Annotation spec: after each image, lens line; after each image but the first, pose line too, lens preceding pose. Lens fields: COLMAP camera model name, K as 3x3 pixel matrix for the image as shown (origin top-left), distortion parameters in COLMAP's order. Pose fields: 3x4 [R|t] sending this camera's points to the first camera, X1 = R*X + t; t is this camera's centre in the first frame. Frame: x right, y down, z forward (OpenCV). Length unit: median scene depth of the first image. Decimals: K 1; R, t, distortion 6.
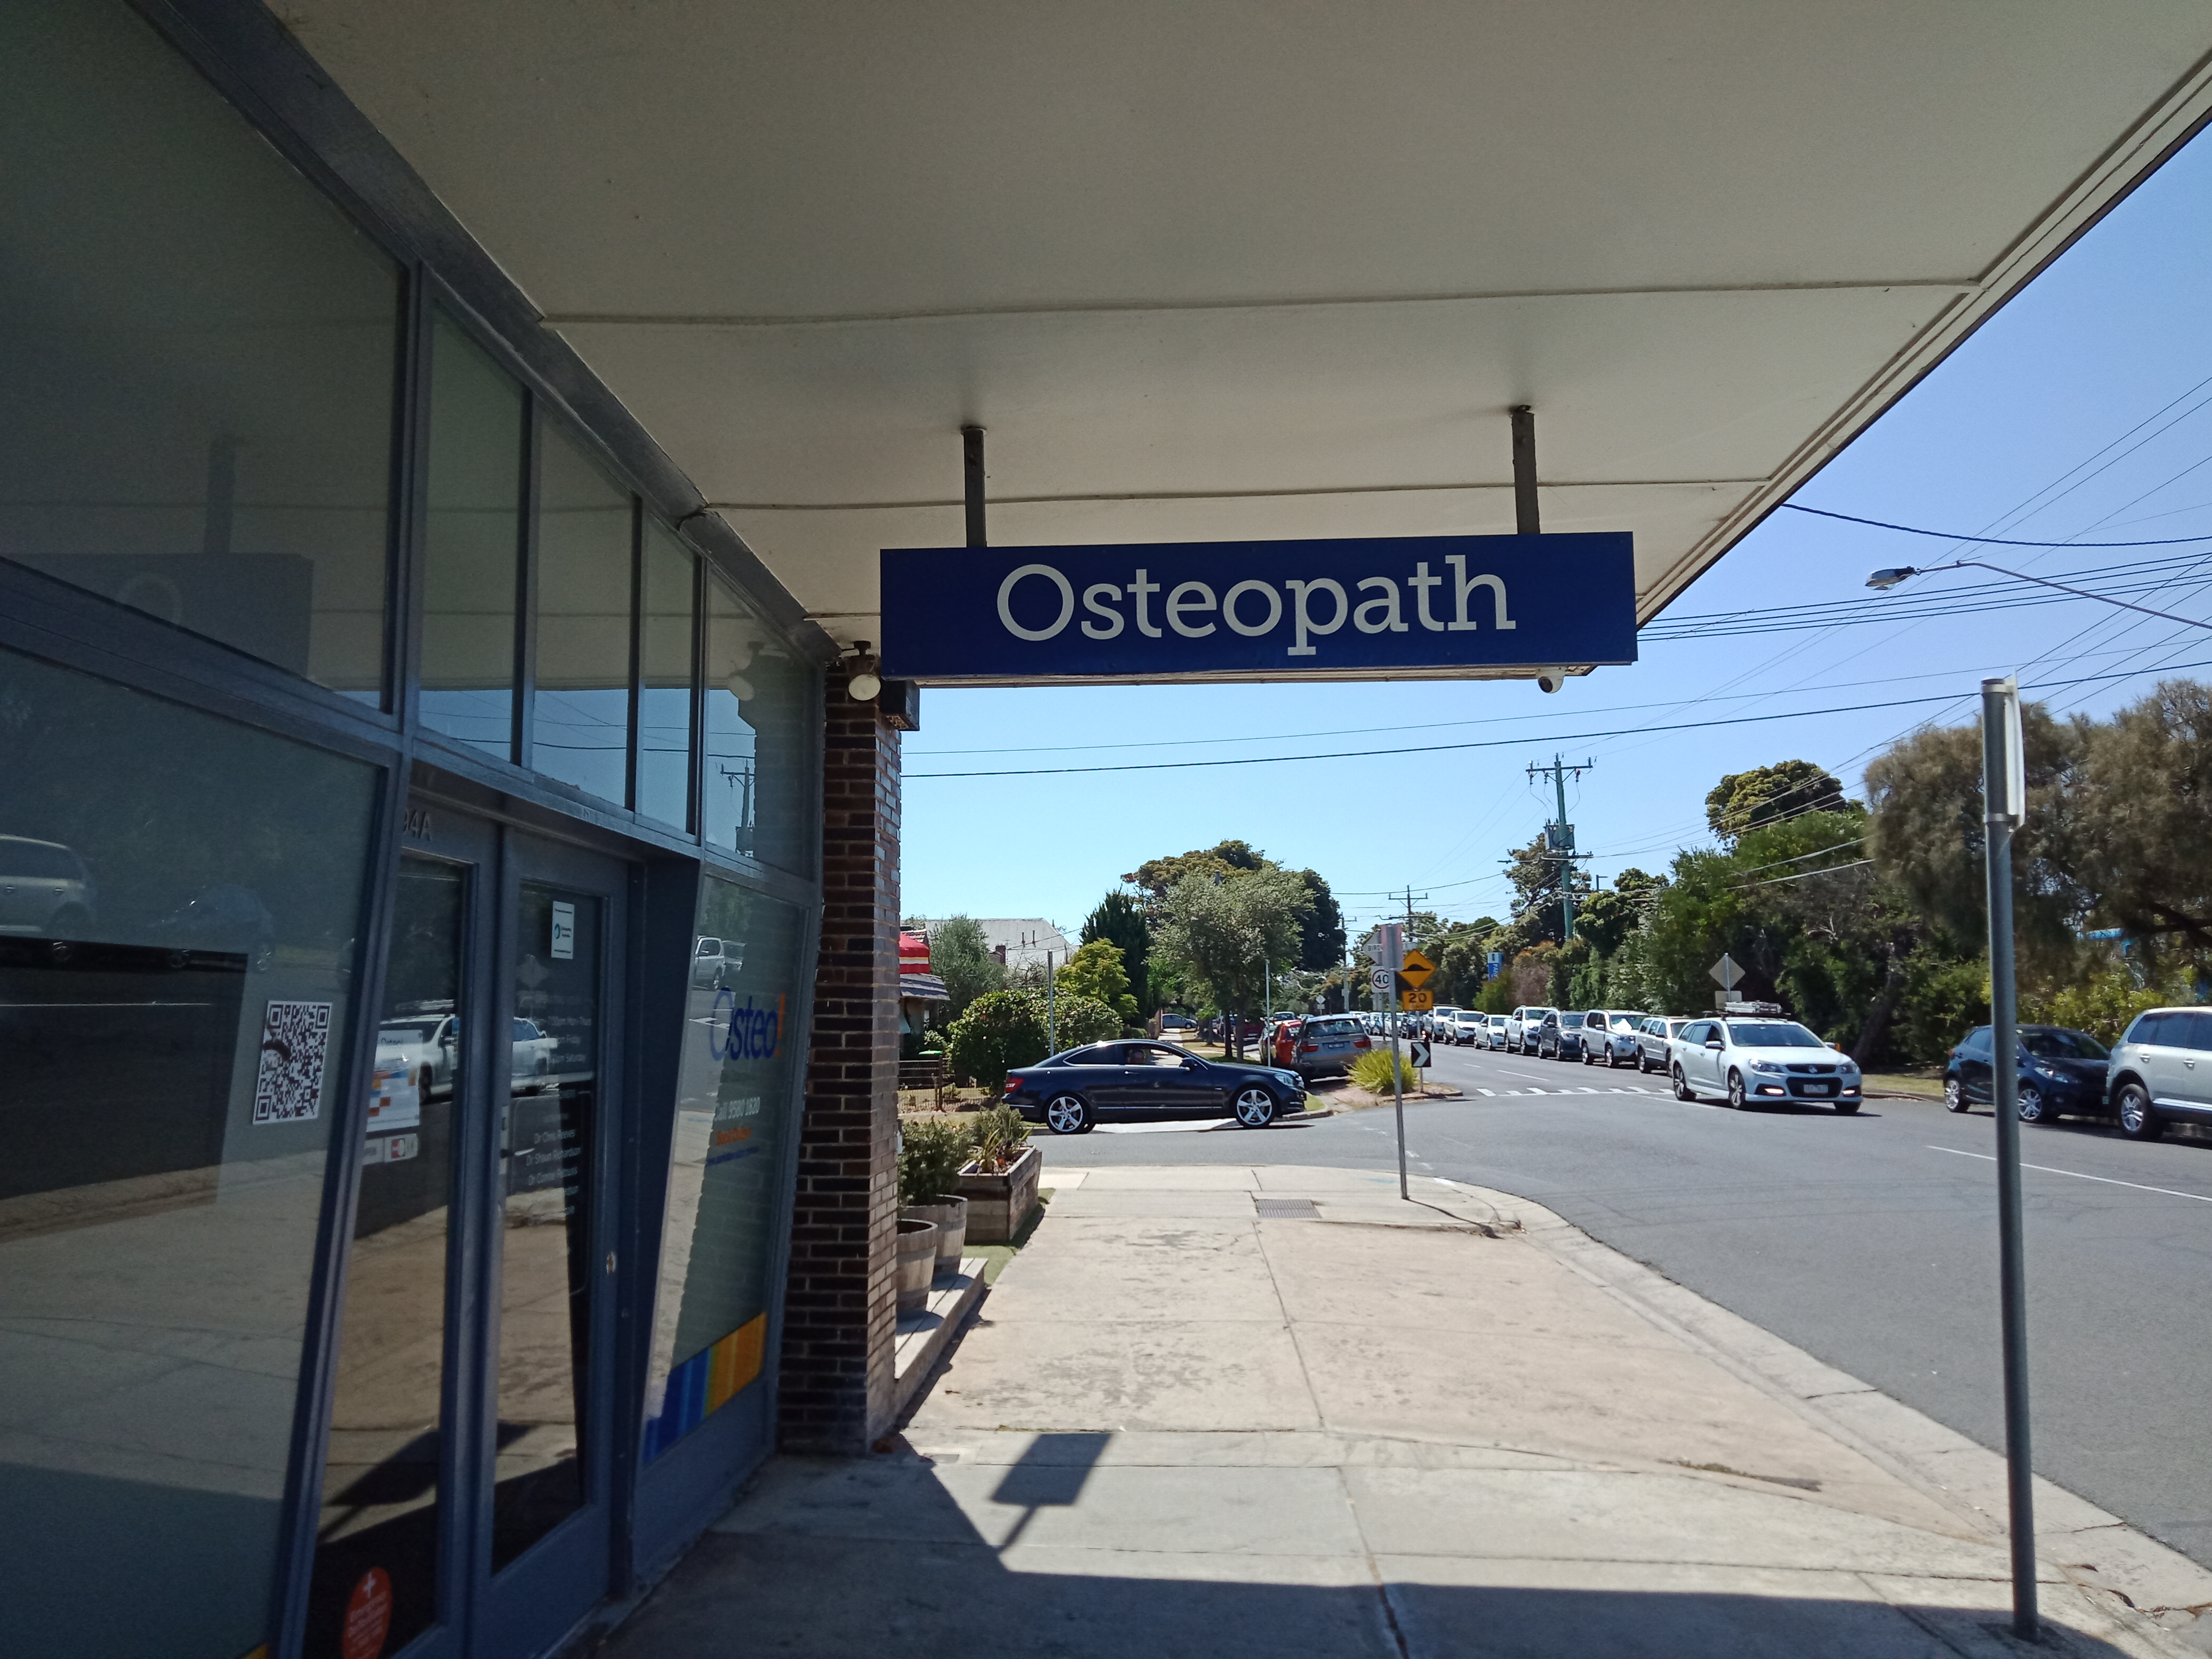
lens RADIAL K [[1612.6, 0, 1101.8], [0, 1612.6, 852.5], [0, 0, 1]] dist [0.037649, -0.035392]
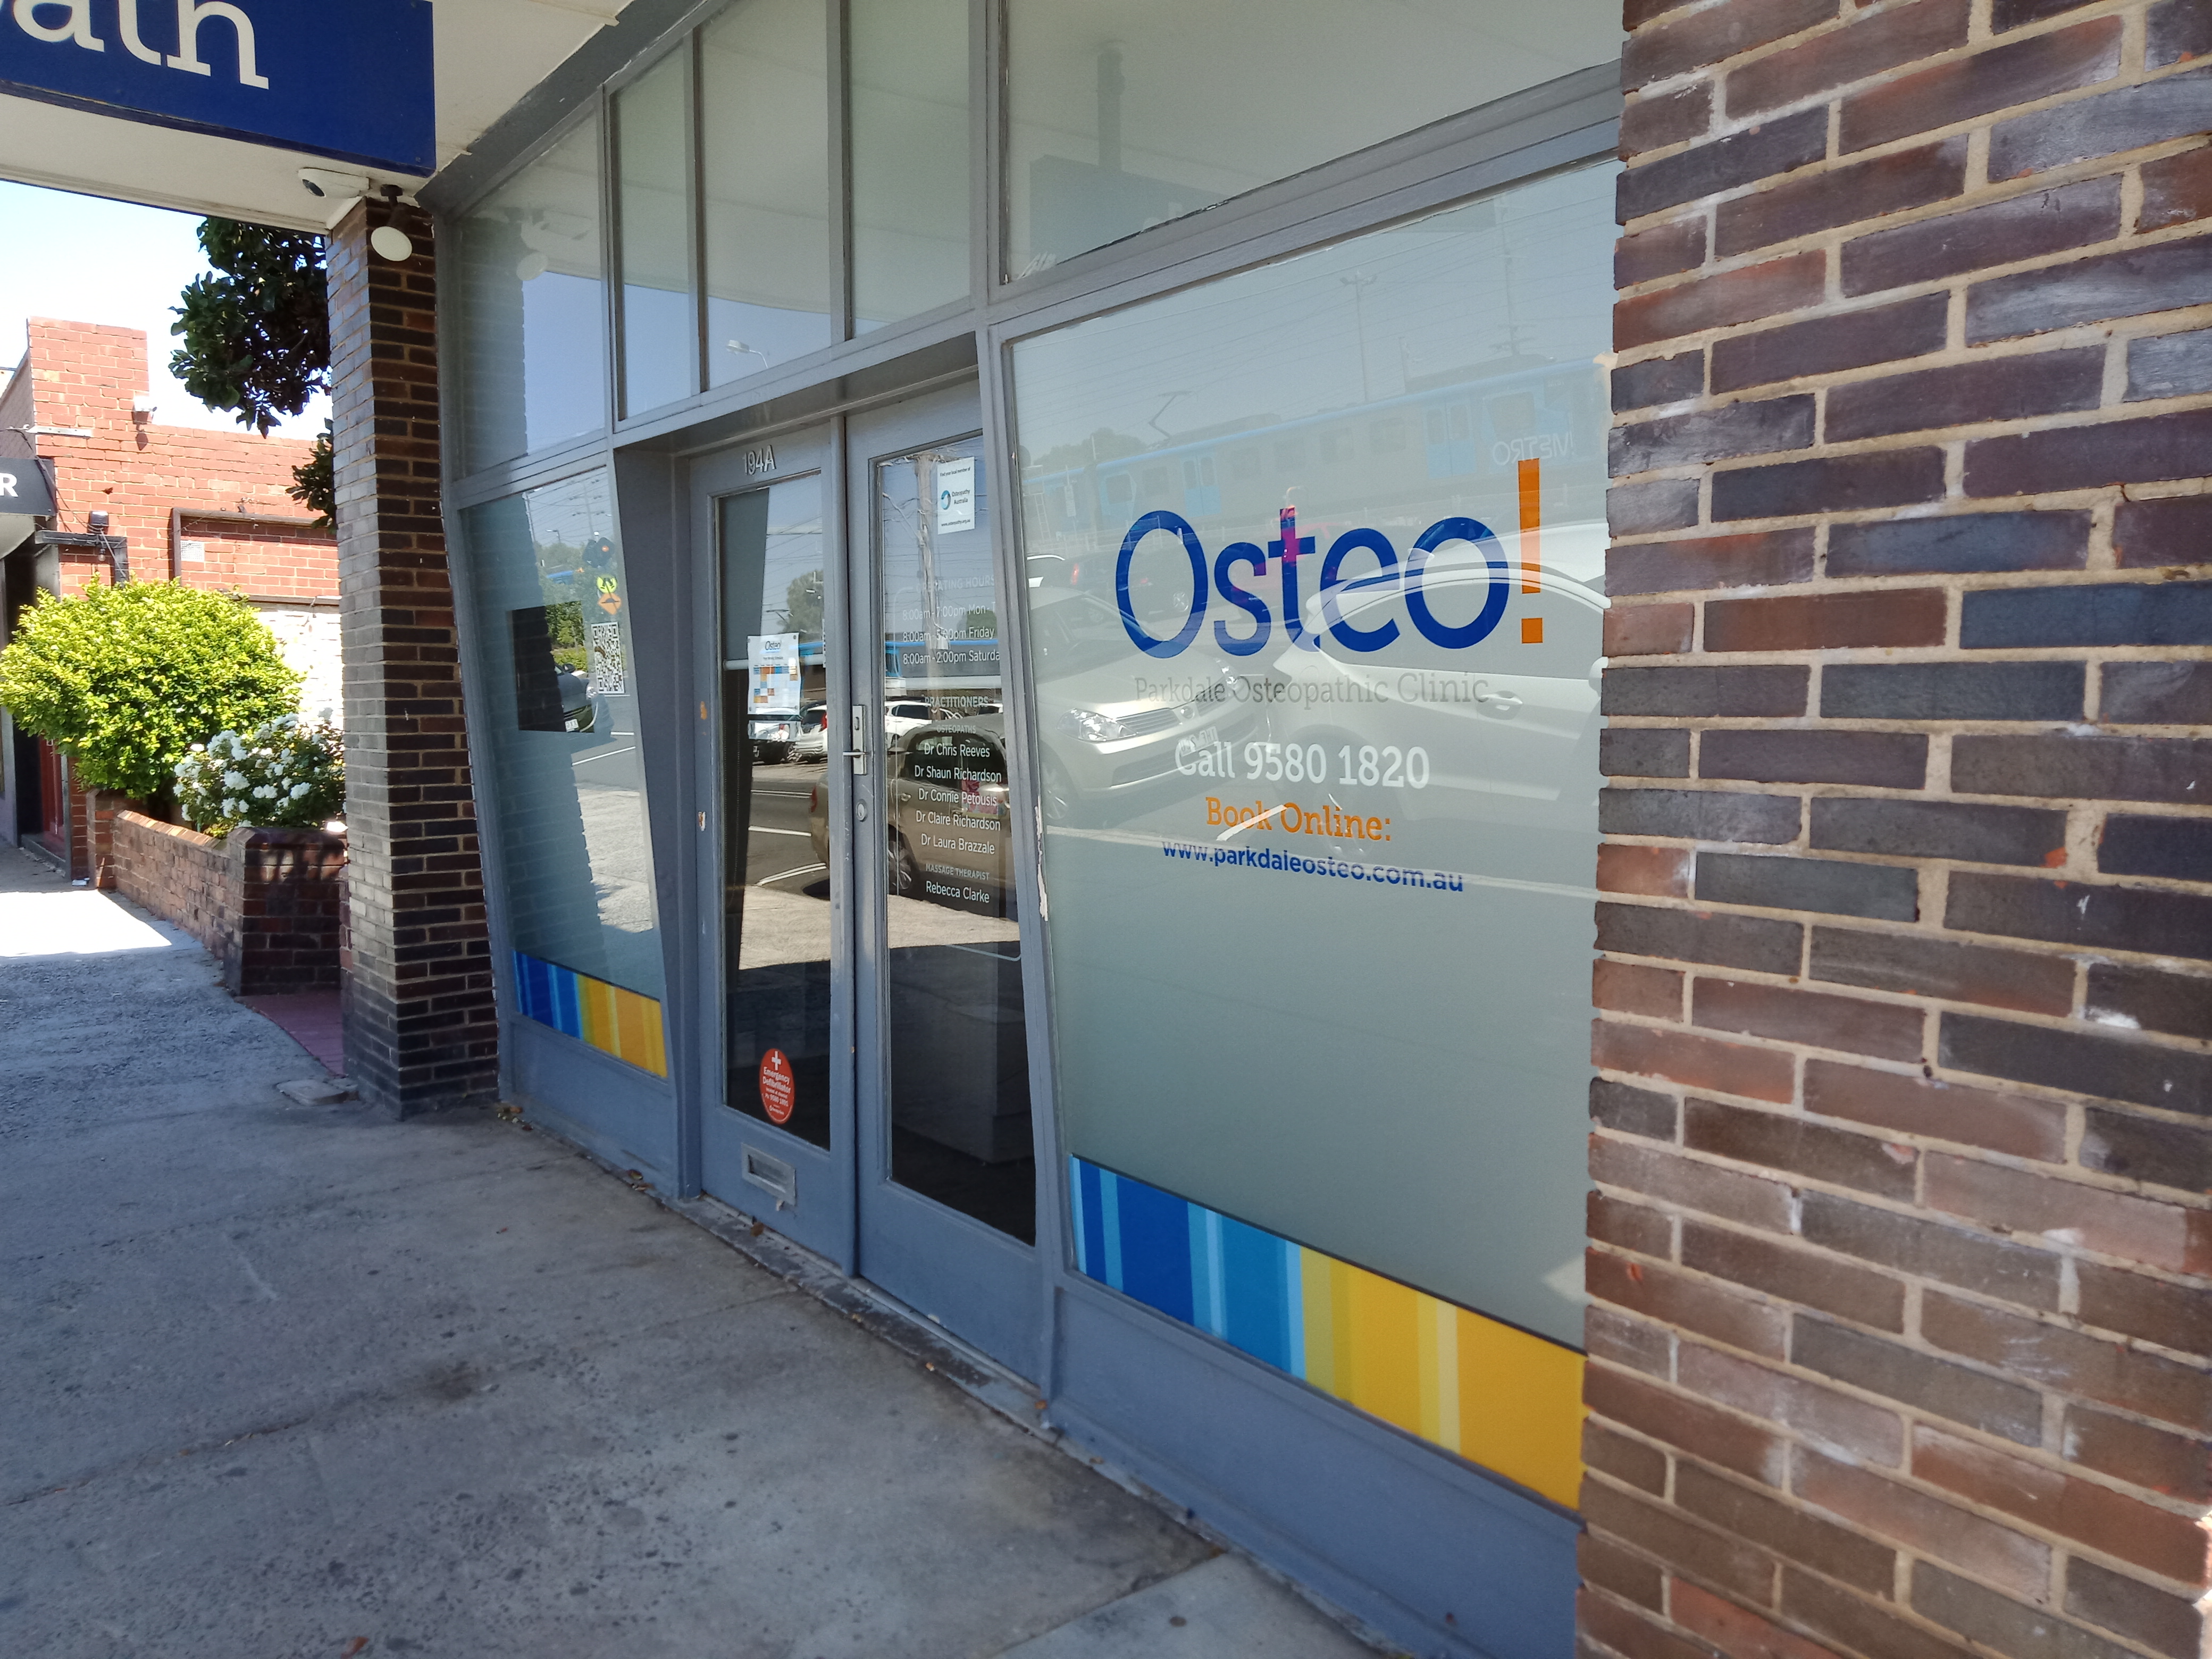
lens RADIAL K [[1612.6, 0, 1101.8], [0, 1612.6, 852.5], [0, 0, 1]] dist [0.037649, -0.035392]
pose [[-0.759760, 0.058811, -0.647538, 0.132083], [0.067964, 0.997629, 0.010864, 0.212039], [0.646641, -0.035755, -0.761956, 1.593751]]
